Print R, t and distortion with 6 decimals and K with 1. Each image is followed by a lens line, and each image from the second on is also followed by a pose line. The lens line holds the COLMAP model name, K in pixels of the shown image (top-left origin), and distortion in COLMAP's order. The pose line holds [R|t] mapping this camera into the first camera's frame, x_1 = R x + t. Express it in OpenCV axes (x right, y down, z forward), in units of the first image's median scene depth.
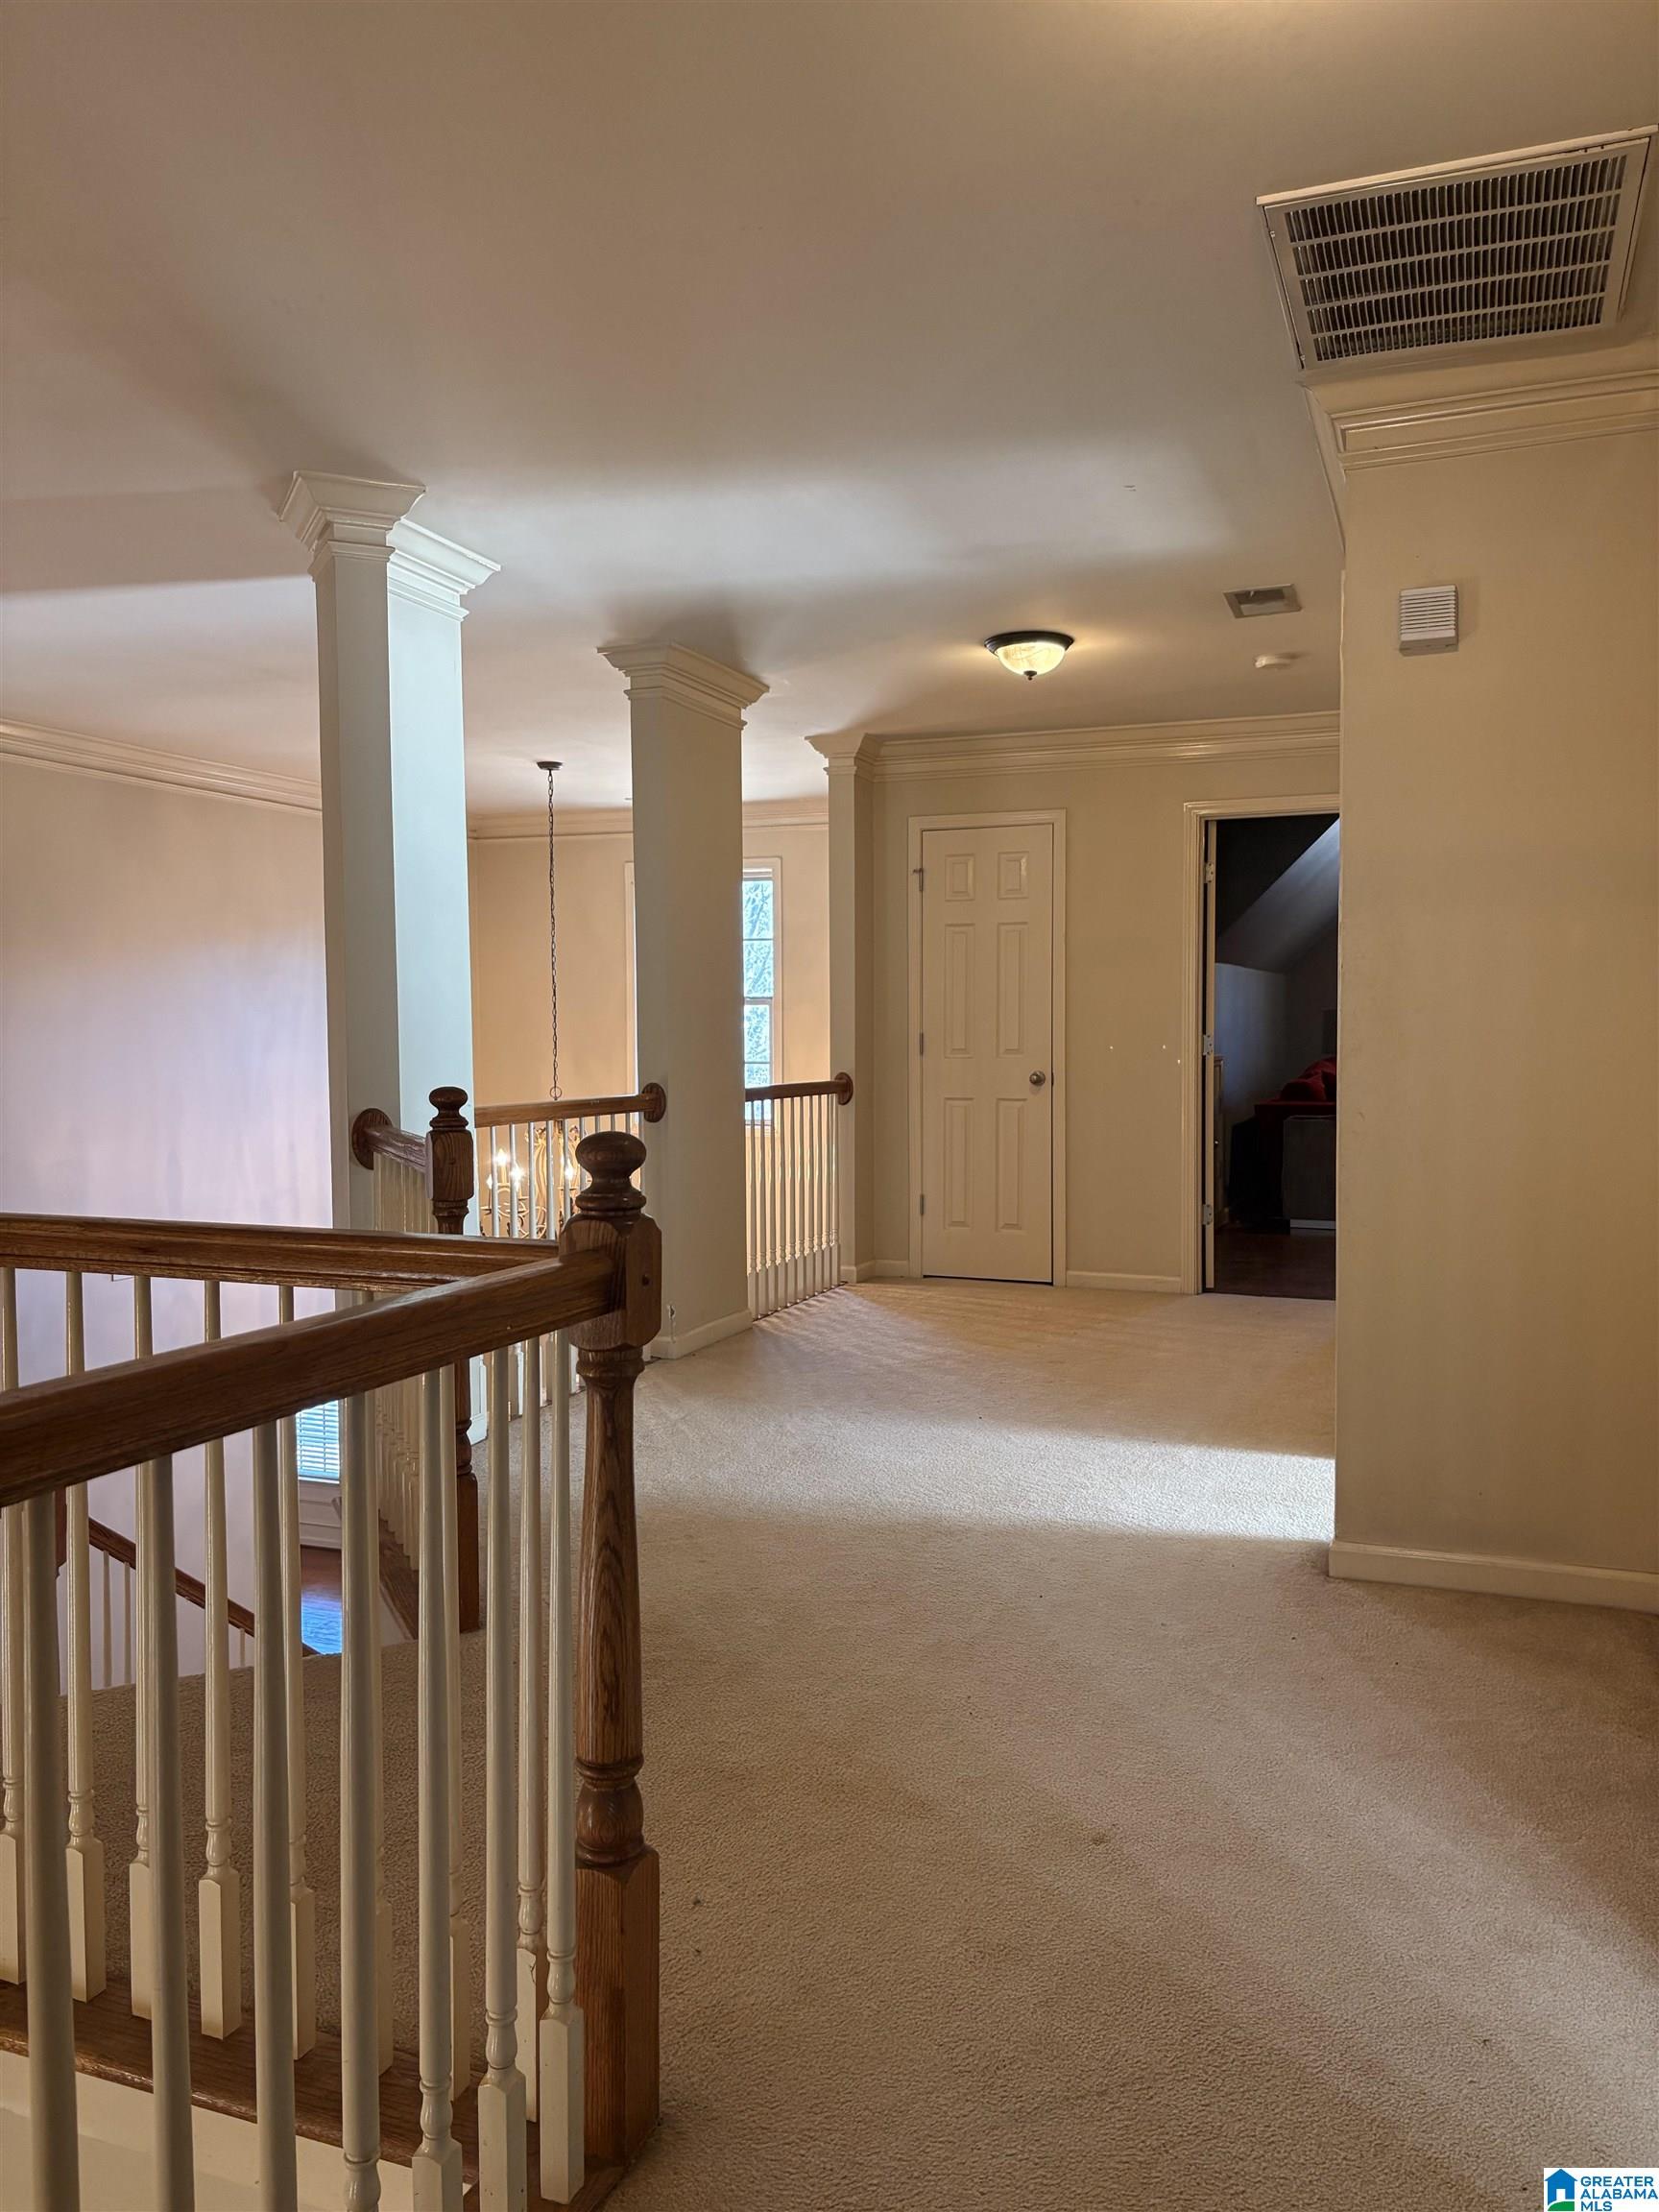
lens RADIAL K [[1685.0, 0, 825.8], [0, 1685.0, 1112.1], [0, 0, 1]] dist [0.049090, -0.053944]
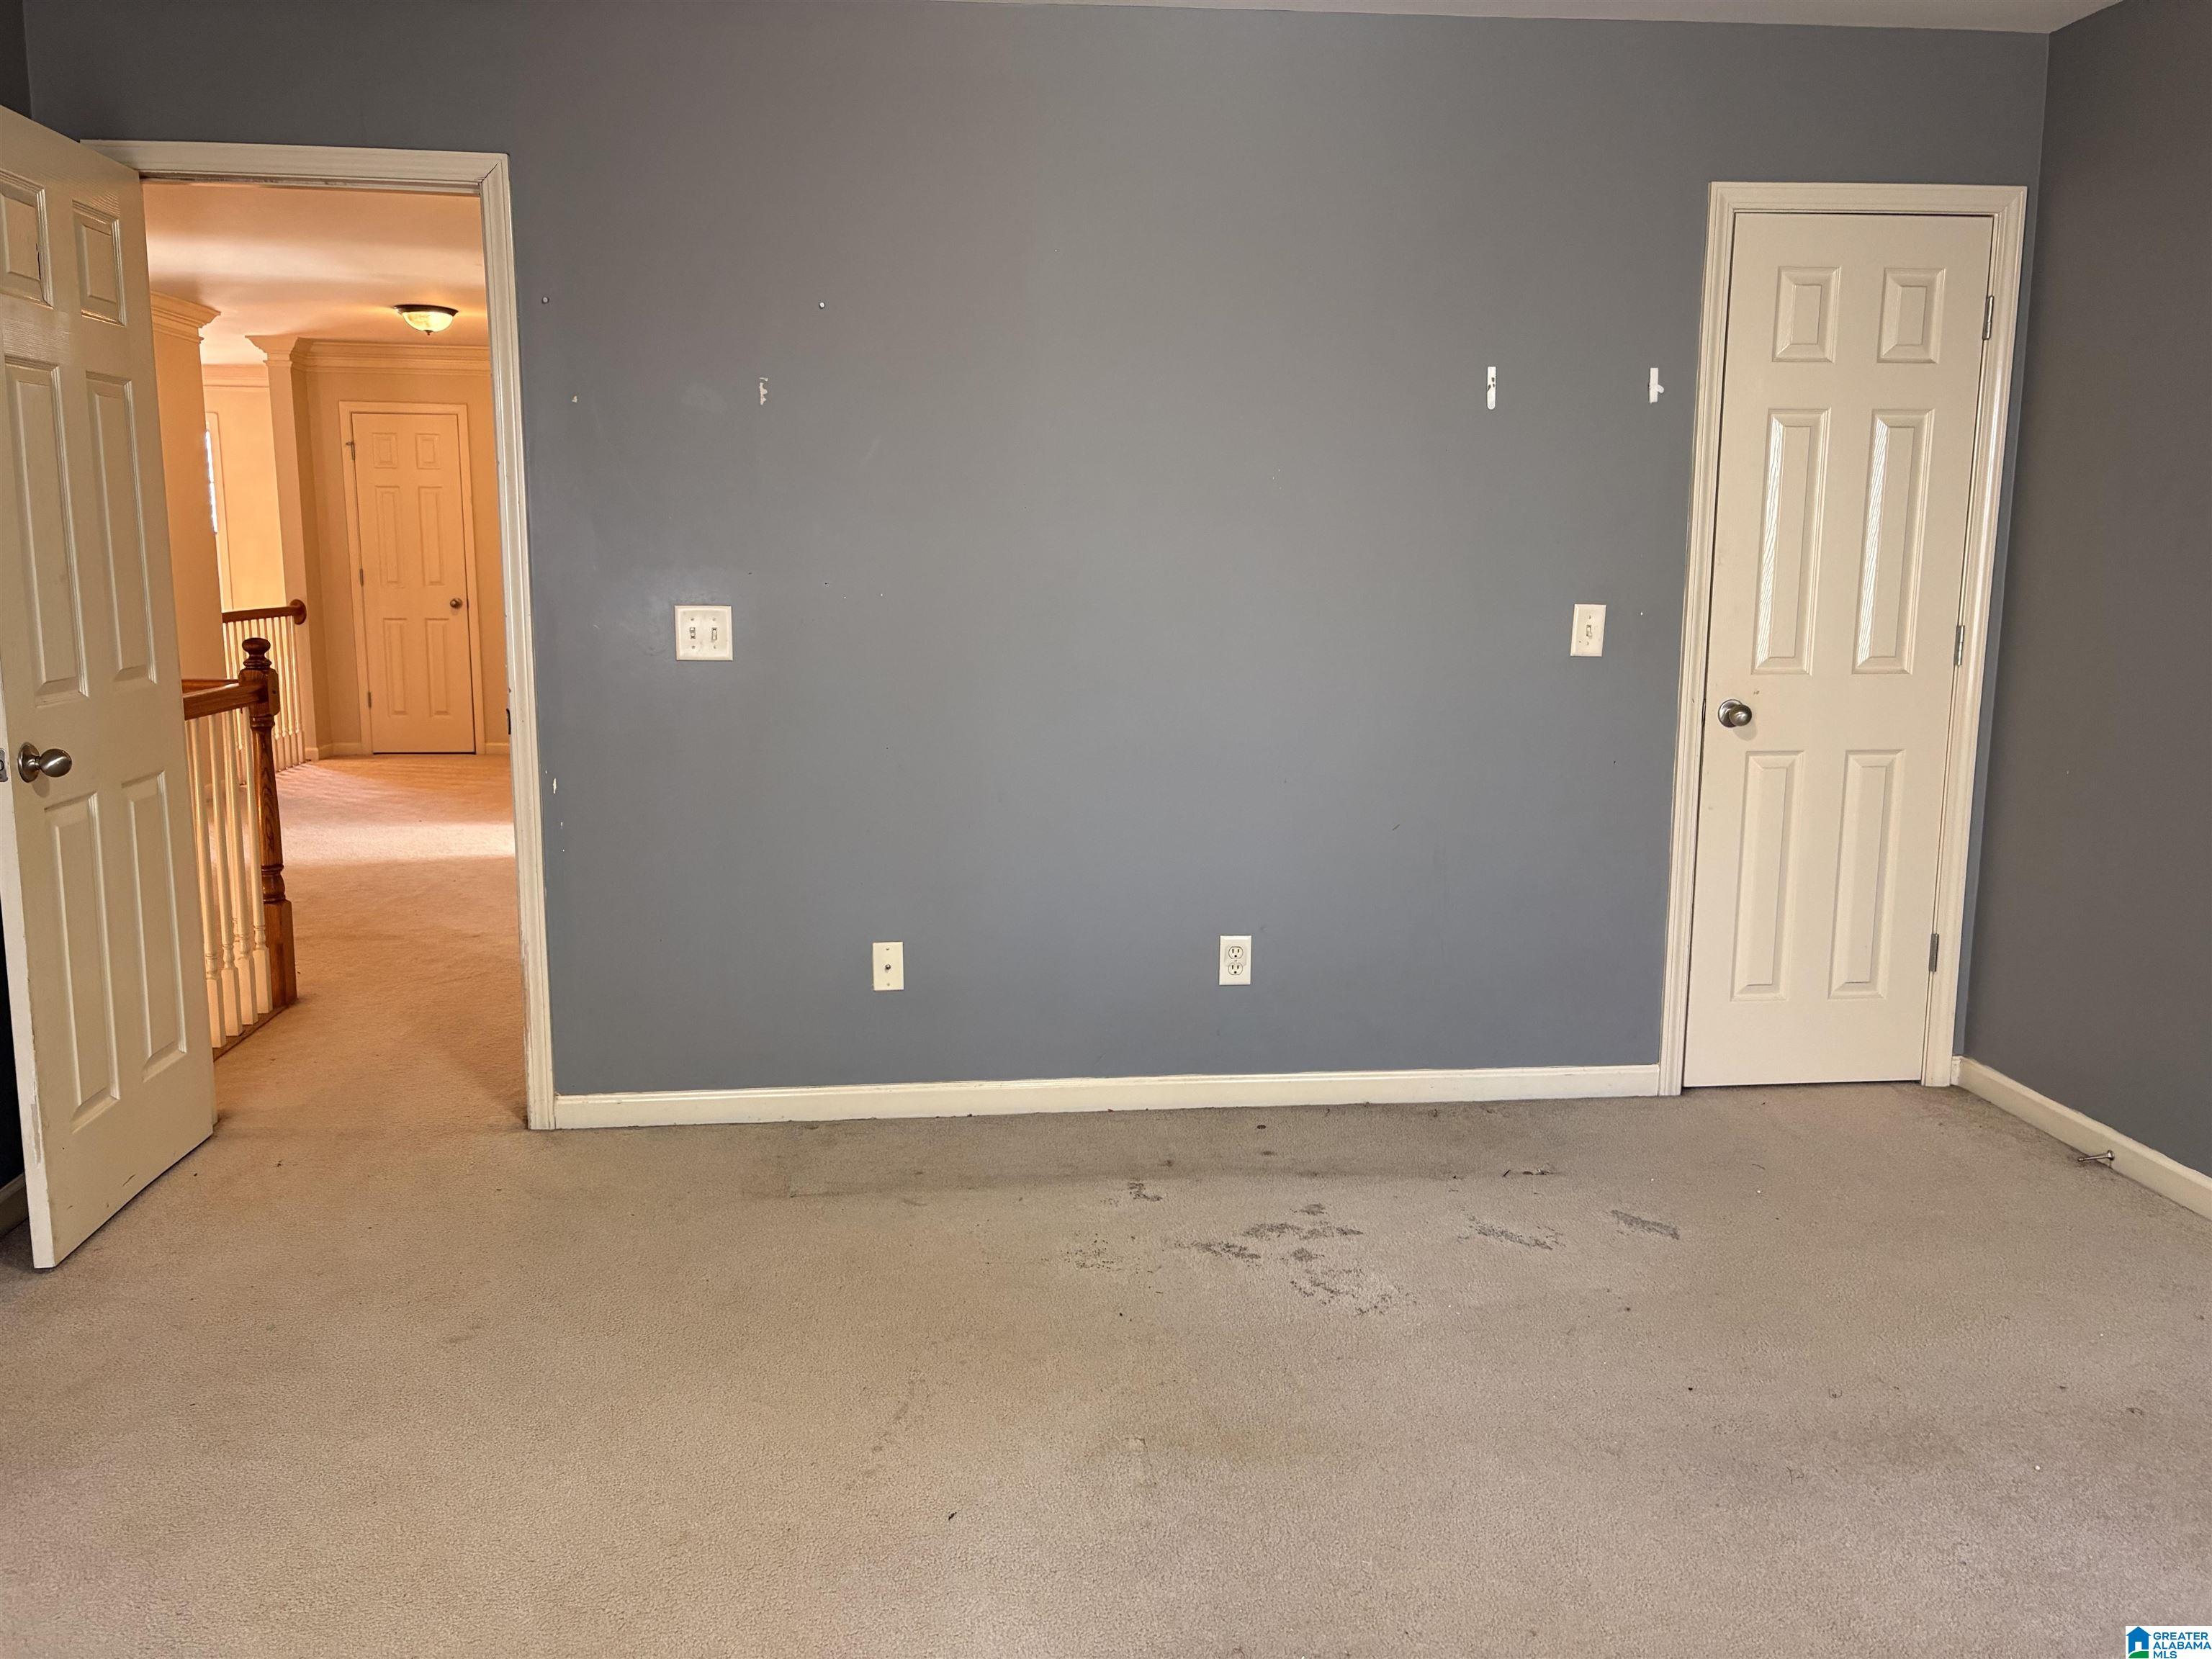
lens RADIAL K [[1685.0, 0, 1103.8], [0, 1685.0, 796.8], [0, 0, 1]] dist [0.049090, -0.053944]
pose [[0.890371, -0.060858, 0.451149, -0.037357], [0.014996, 0.994407, 0.104546, 0.000117], [-0.454989, -0.086319, 0.886304, -0.479442]]
